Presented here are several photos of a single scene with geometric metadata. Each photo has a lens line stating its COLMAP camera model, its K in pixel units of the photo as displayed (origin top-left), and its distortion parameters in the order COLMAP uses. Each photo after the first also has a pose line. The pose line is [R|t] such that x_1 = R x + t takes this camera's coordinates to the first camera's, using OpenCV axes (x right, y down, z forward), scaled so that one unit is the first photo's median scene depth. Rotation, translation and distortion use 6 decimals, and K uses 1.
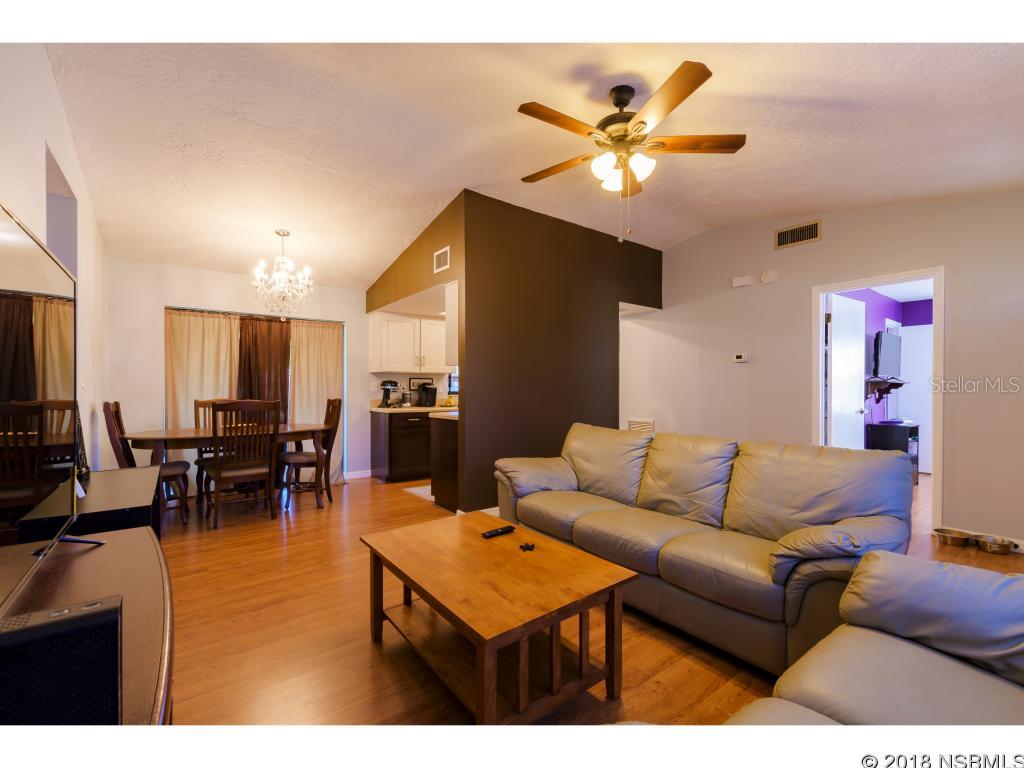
lens RADIAL K [[453.5, 0, 516.4], [0, 453.5, 388.6], [0, 0, 1]] dist [0.002276, 0.000235]
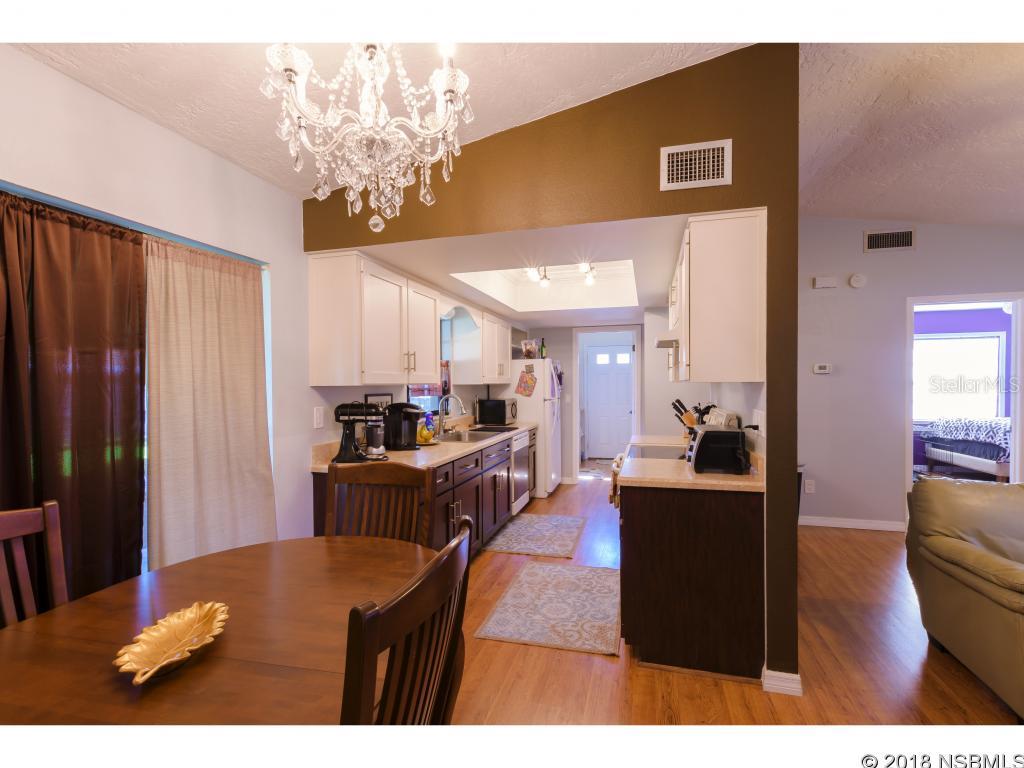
lens RADIAL K [[479.5, 0, 510.6], [0, 479.5, 388.3], [0, 0, 1]] dist [0.002069, 0.000058]
pose [[0.791916, -0.014039, 0.610469, -0.479811], [0.009823, 0.999899, 0.010253, -0.038104], [-0.610552, -0.002123, 0.791974, 0.533674]]
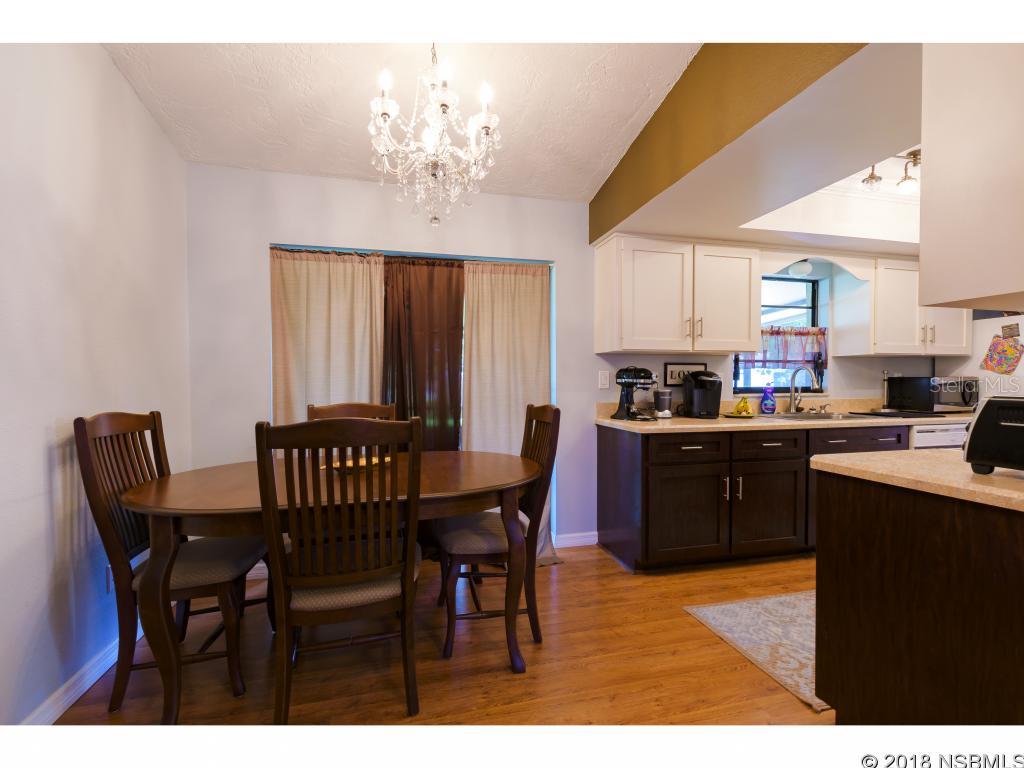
lens RADIAL K [[453.5, 0, 516.4], [0, 453.5, 388.6], [0, 0, 1]] dist [0.002276, 0.000235]
pose [[0.925453, 0.000858, -0.378861, -0.215970], [0.004719, 0.999894, 0.013793, -0.001436], [0.378832, -0.014553, 0.925351, 0.483379]]
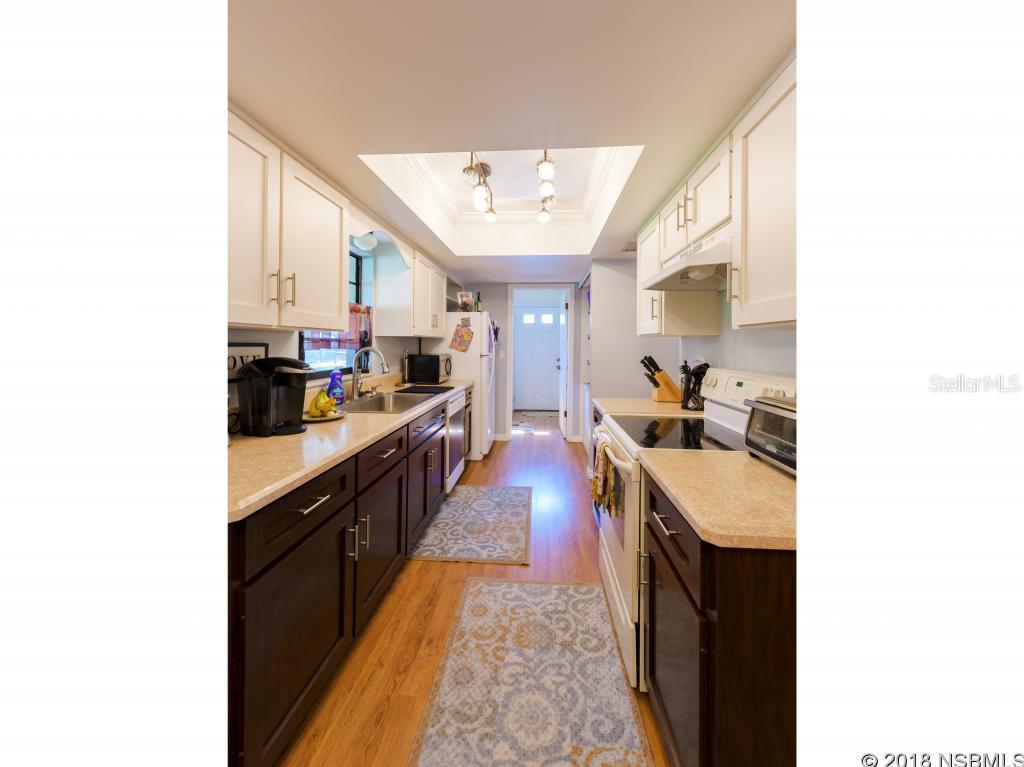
lens RADIAL K [[367.4, 0, 512.5], [0, 367.4, 341.0], [0, 0, 1]] dist [-0.000495, -0.000064]
pose [[0.657242, 0.008472, 0.753632, -0.314021], [-0.005673, 0.999964, -0.006293, -0.027187], [-0.753658, -0.000139, 0.657266, 0.766366]]
